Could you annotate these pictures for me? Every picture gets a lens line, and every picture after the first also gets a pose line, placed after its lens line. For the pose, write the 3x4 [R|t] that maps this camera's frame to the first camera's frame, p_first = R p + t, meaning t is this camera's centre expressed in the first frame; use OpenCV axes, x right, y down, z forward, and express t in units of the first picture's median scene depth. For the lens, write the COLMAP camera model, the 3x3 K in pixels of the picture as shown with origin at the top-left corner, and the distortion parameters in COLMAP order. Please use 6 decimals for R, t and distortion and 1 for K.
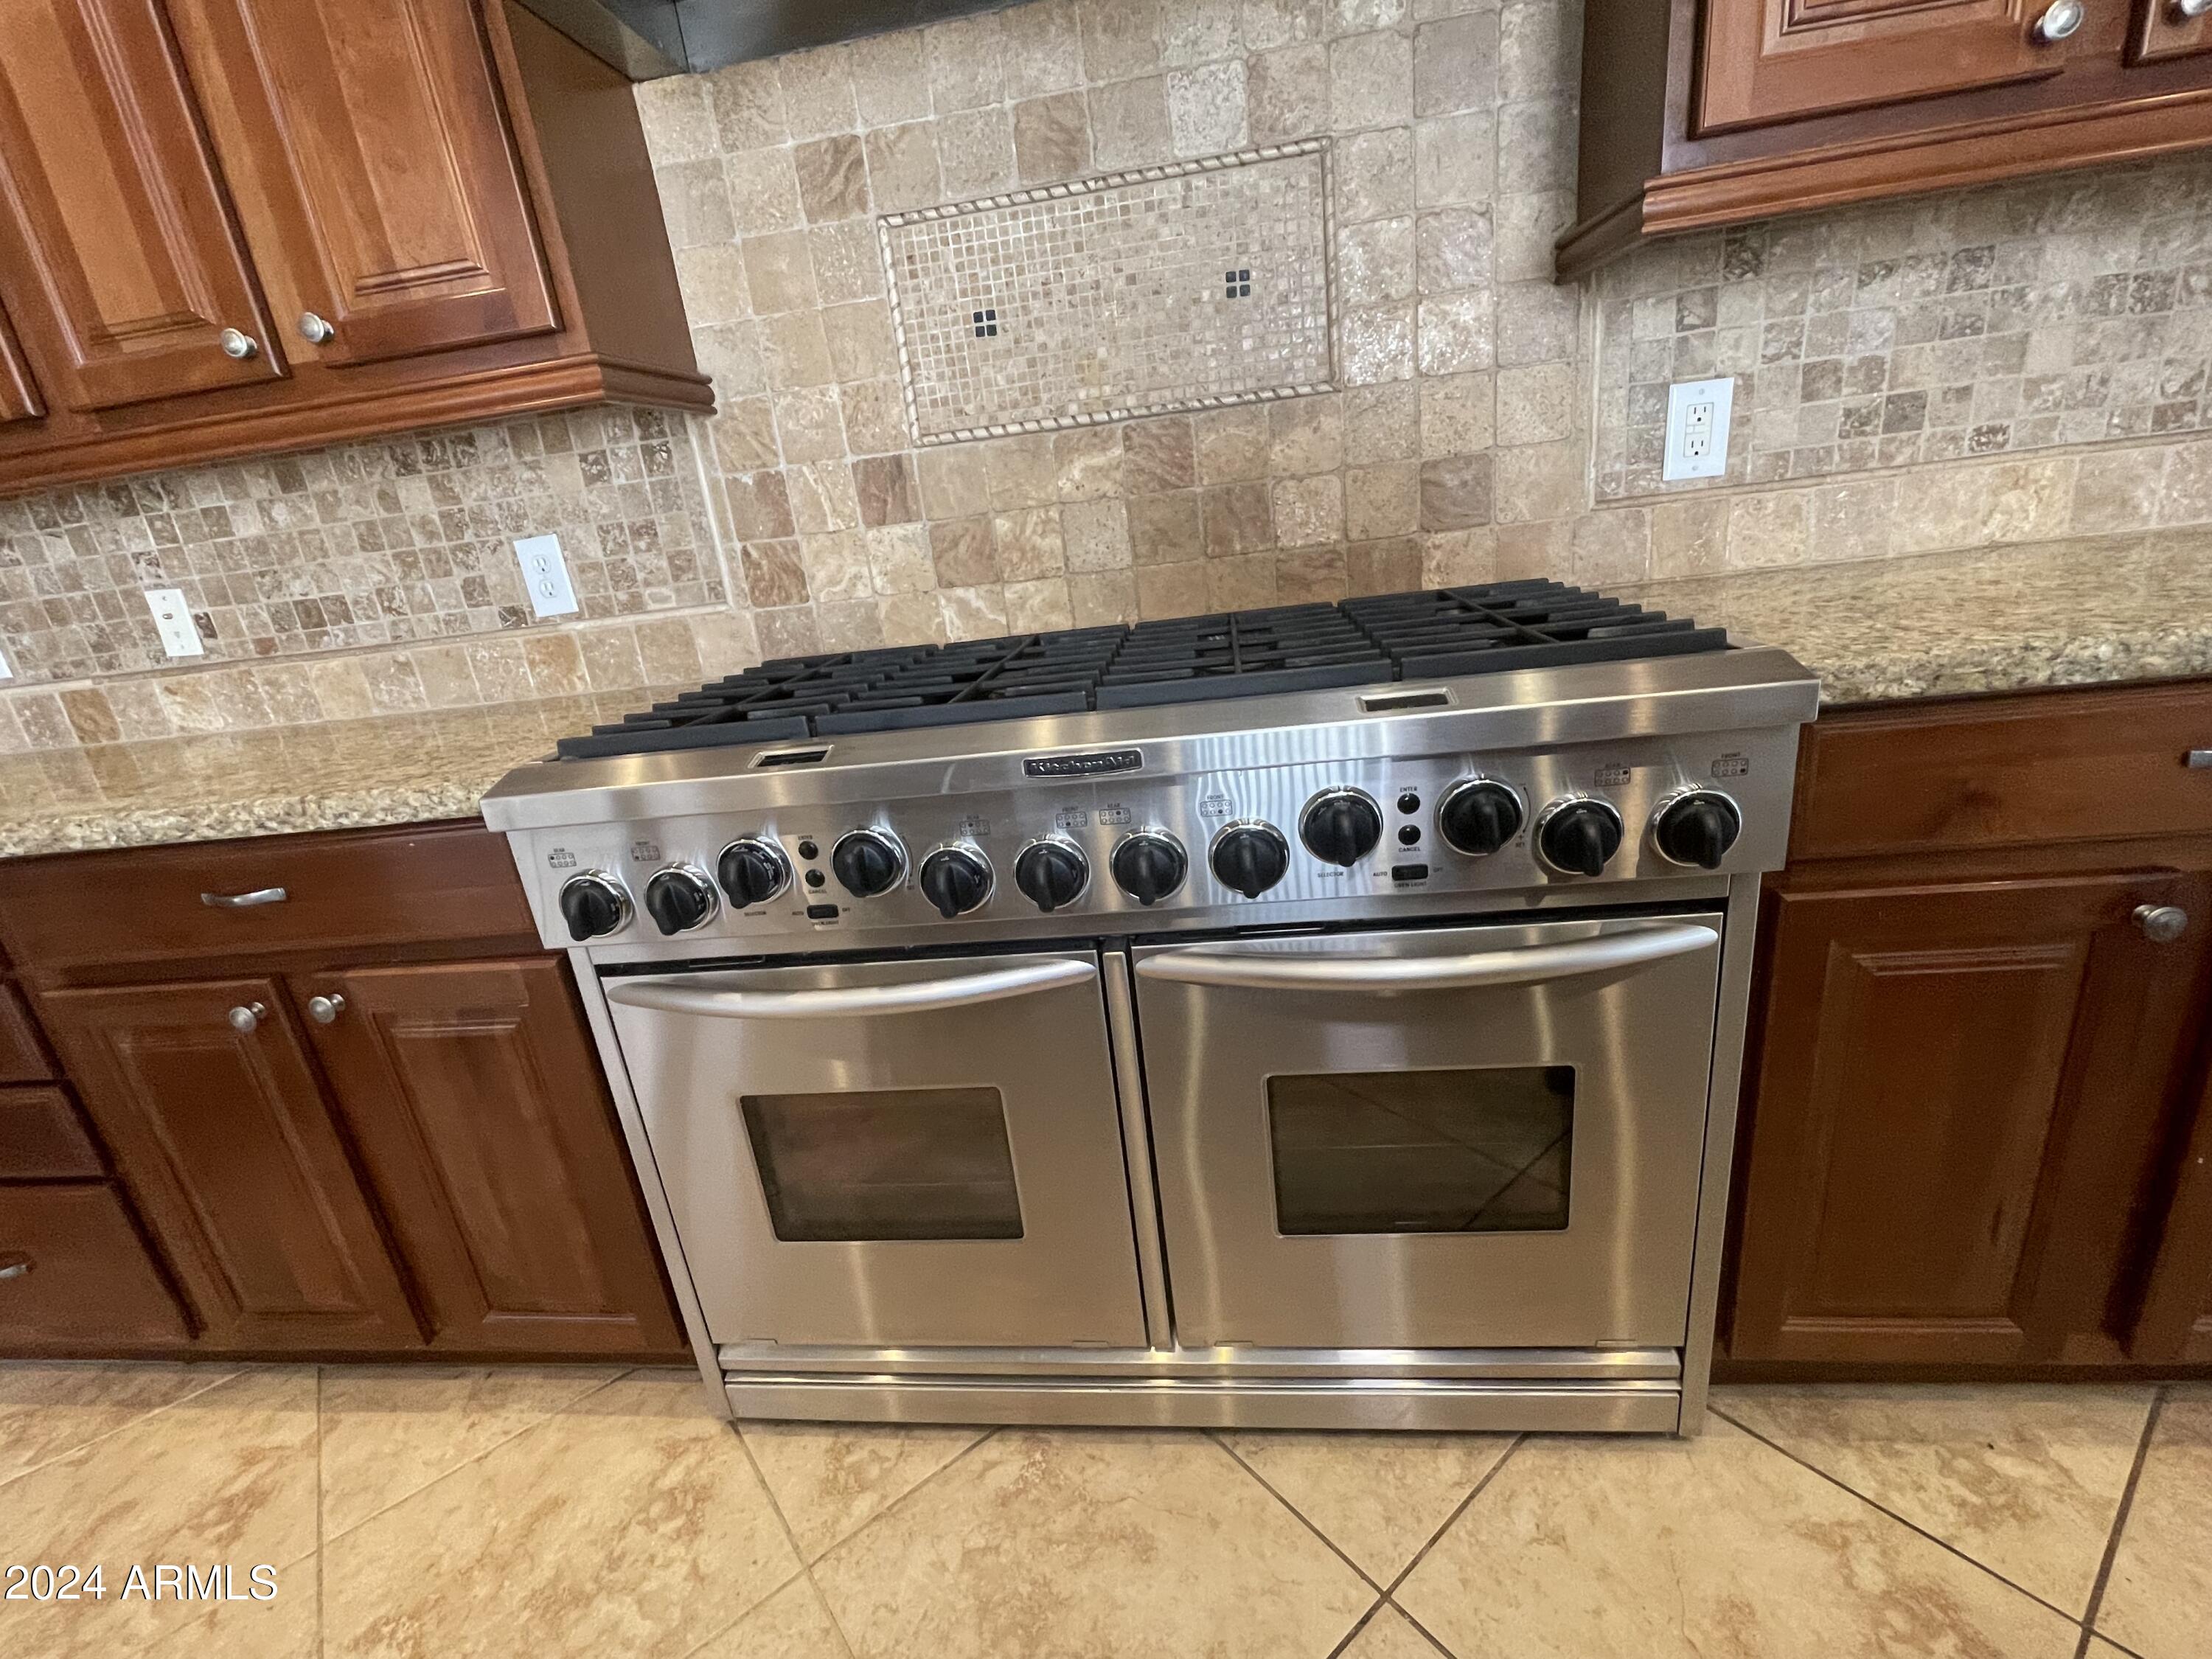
lens RADIAL K [[973.4, 0, 1089.2], [0, 973.4, 829.4], [0, 0, 1]] dist [0.000529, 0.000165]
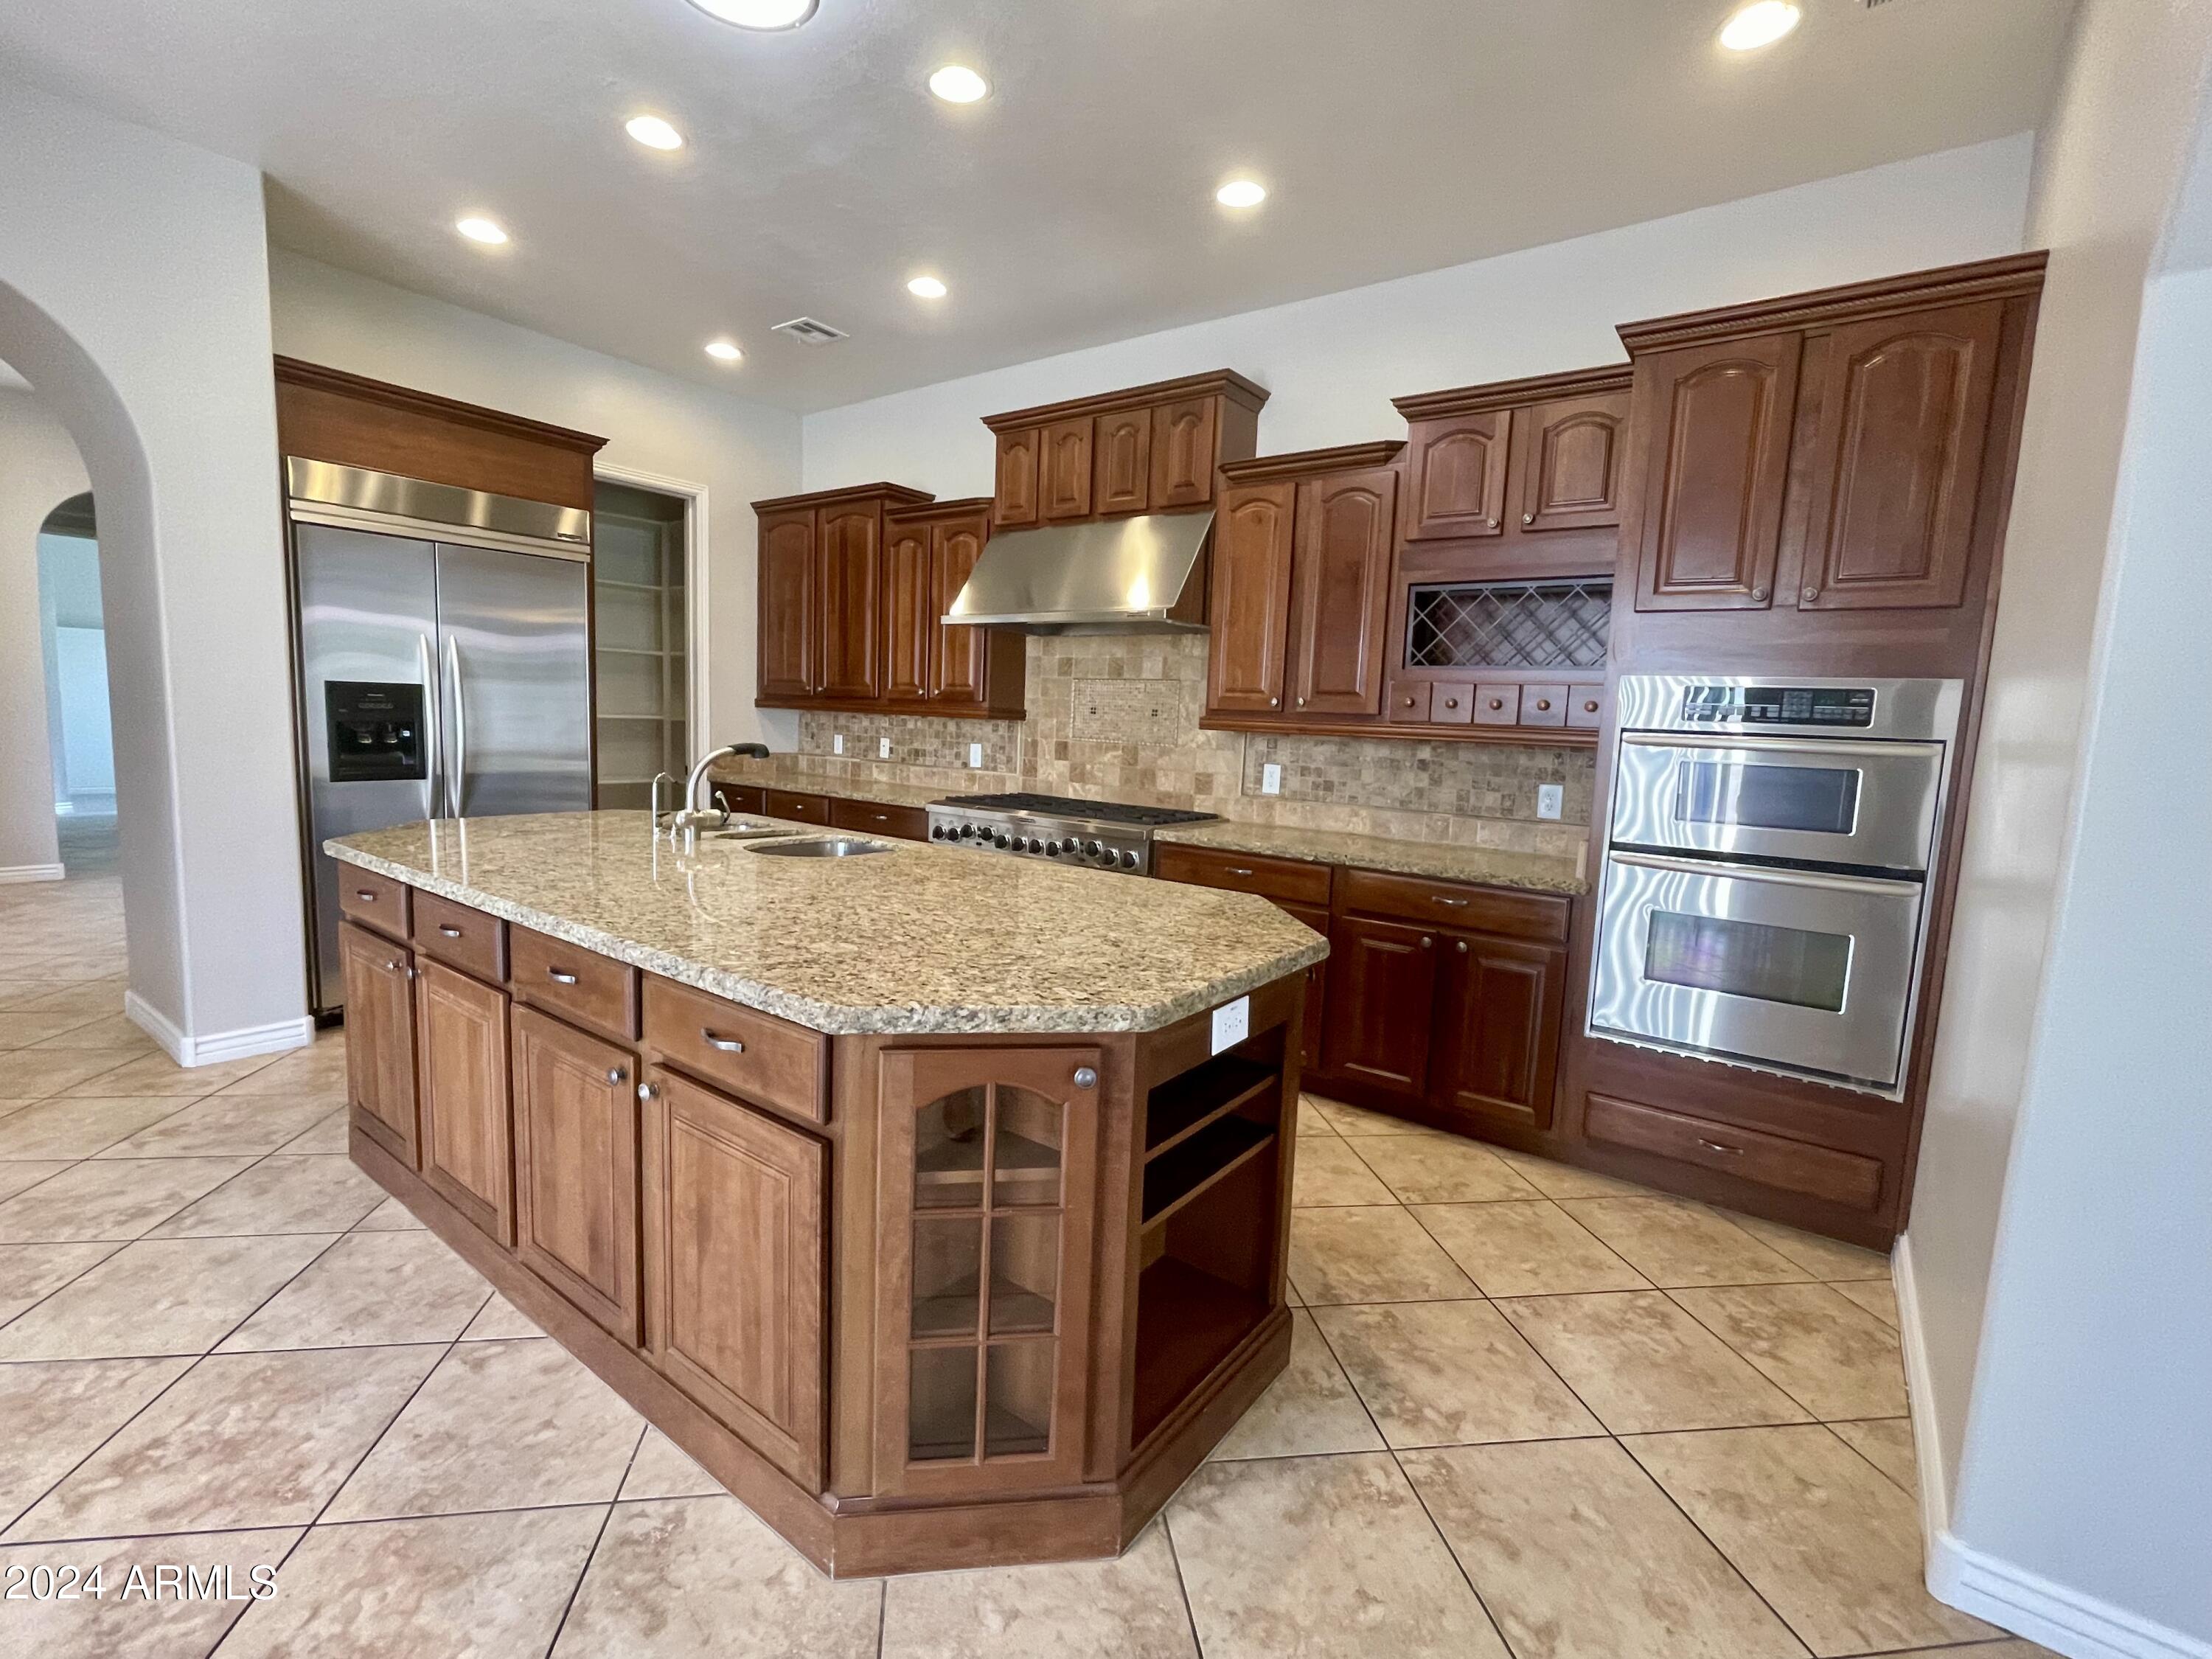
lens RADIAL K [[973.4, 0, 1089.2], [0, 973.4, 829.4], [0, 0, 1]] dist [0.000529, 0.000165]
pose [[0.852498, 0.212760, -0.477473, 1.461572], [-0.297784, 0.948381, -0.109081, 0.230305], [0.429618, 0.235176, 0.871849, -1.720213]]
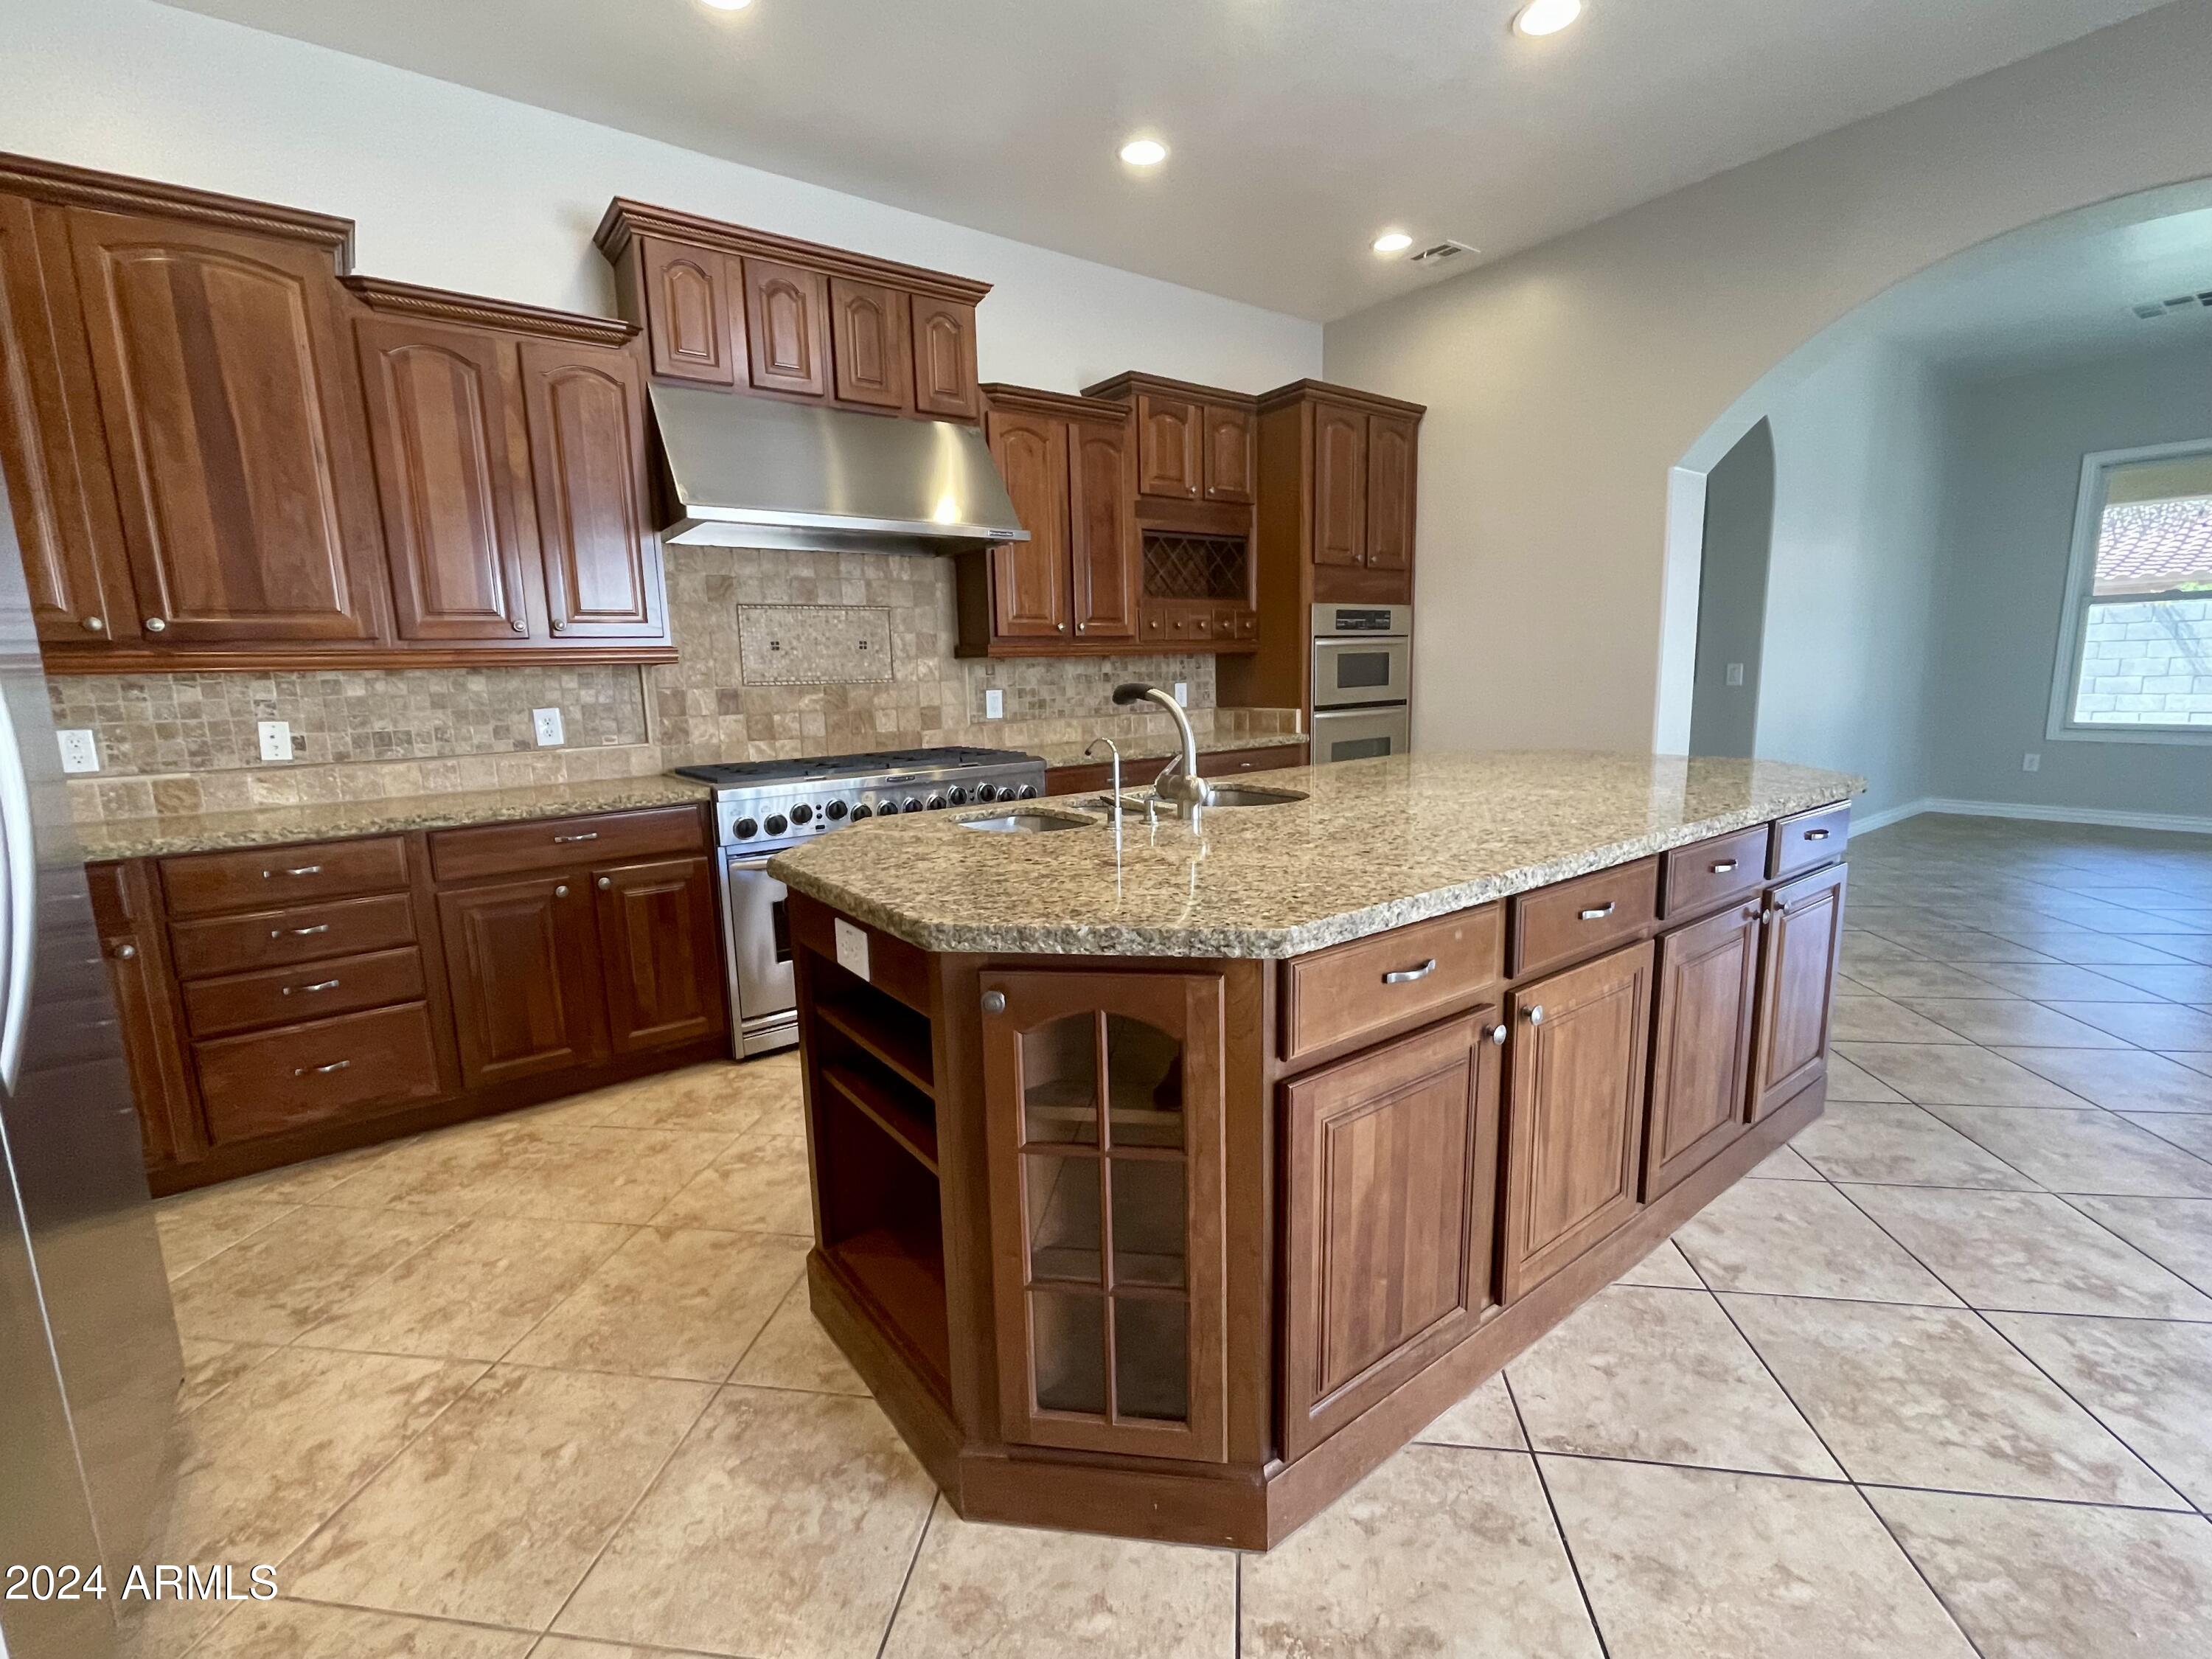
lens RADIAL K [[973.4, 0, 1089.2], [0, 973.4, 829.4], [0, 0, 1]] dist [0.000529, 0.000165]
pose [[0.728493, -0.012125, 0.684946, -1.214483], [0.161221, 0.974795, -0.154216, 0.485870], [-0.665812, 0.222773, 0.712086, -1.265520]]
